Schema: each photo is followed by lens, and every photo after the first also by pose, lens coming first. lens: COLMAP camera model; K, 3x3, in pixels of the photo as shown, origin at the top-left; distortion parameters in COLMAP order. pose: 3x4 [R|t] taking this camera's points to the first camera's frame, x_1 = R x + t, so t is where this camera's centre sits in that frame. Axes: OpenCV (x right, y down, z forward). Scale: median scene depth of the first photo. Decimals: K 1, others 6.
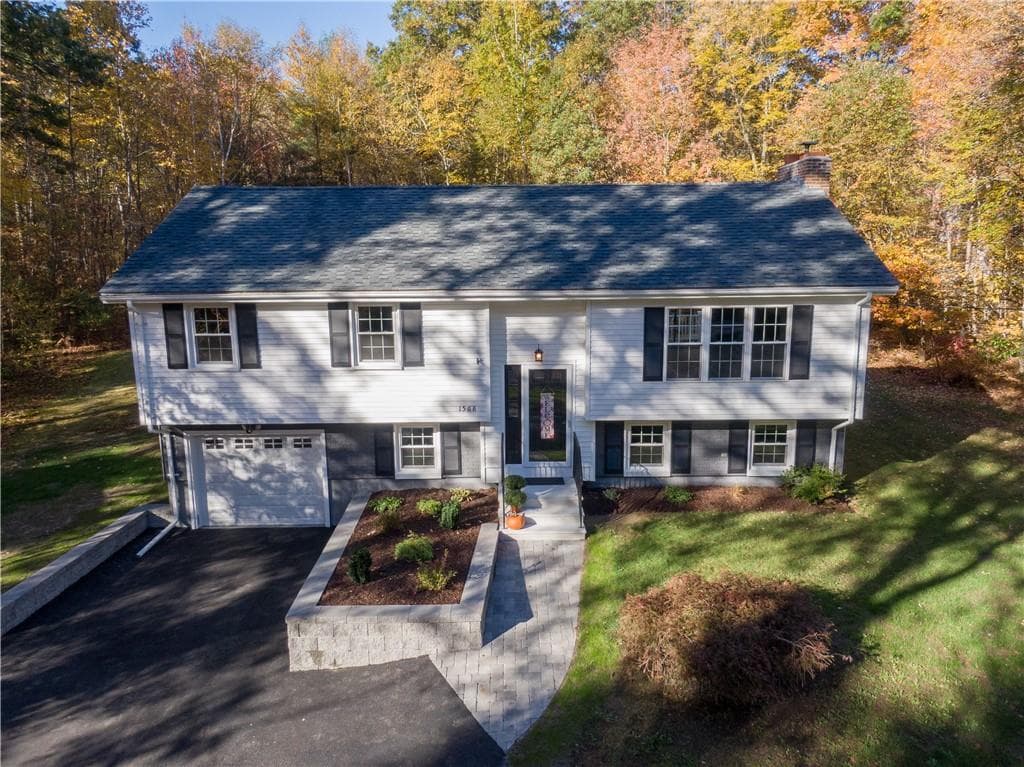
lens RADIAL K [[731.8, 0, 516.2], [0, 731.8, 383.3], [0, 0, 1]] dist [0.044030, -0.050501]
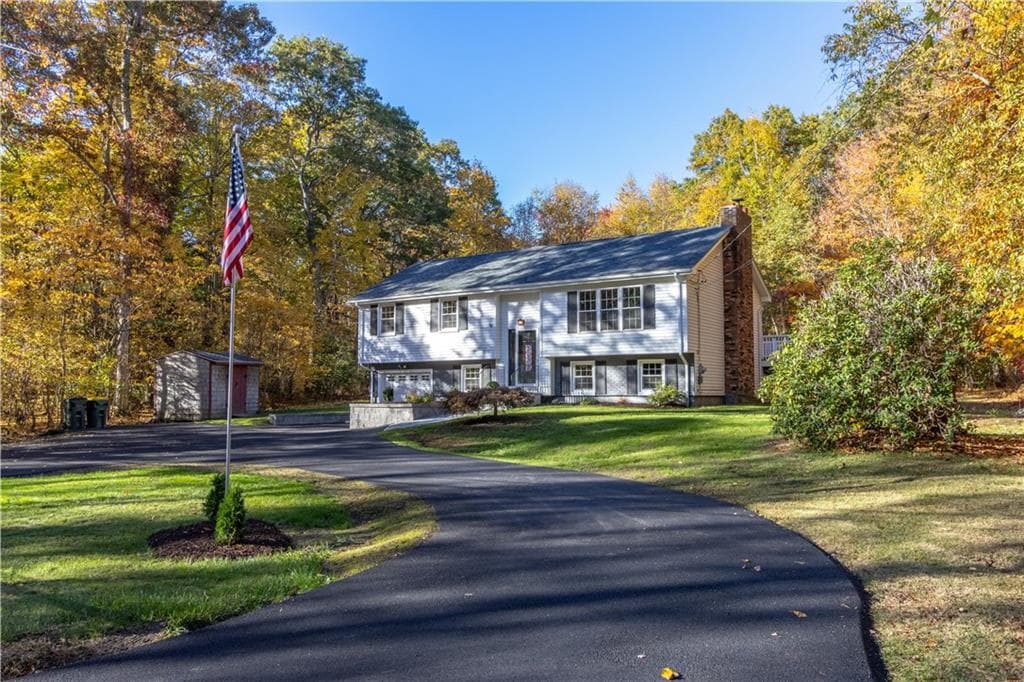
lens RADIAL K [[792.2, 0, 508.4], [0, 792.2, 347.4], [0, 0, 1]] dist [0.014385, 0.007473]
pose [[0.836970, -0.026094, -0.546627, 1.075426], [-0.106611, 0.971950, -0.209635, 0.437236], [0.536764, 0.233734, 0.810711, -0.606086]]
